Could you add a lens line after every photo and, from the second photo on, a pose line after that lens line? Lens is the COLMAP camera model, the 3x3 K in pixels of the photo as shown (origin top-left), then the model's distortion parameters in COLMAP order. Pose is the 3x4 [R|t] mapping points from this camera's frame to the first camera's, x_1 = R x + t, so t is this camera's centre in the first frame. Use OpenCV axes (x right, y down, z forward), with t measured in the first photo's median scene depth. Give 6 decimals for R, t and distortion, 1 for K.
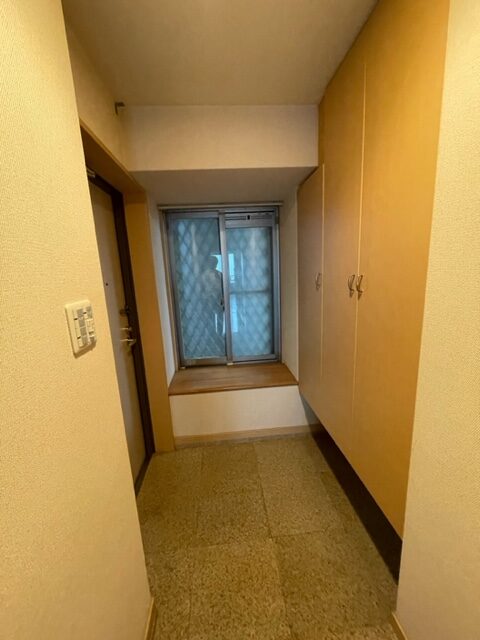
lens RADIAL K [[259.3, 0, 239.1], [0, 259.3, 320.6], [0, 0, 1]] dist [-0.001566, 0.000285]
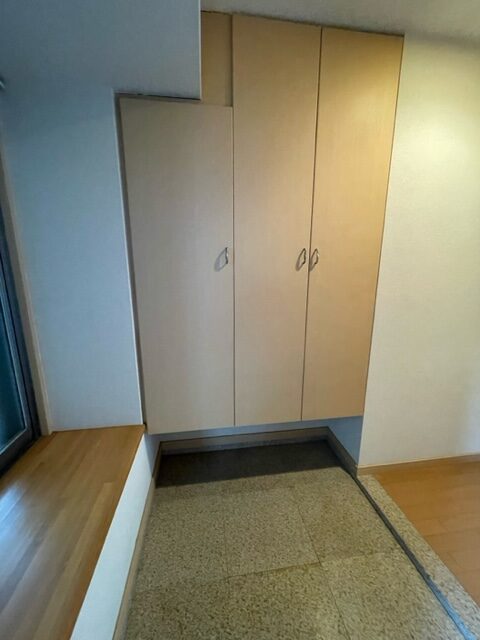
lens RADIAL K [[259.3, 0, 239.9], [0, 259.3, 320.4], [0, 0, 1]] dist [-0.001566, 0.000285]
pose [[-0.061174, -0.150934, 0.986649, -0.550117], [0.198412, 0.966934, 0.160220, -0.092784], [-0.978208, 0.205564, -0.029204, 1.096873]]
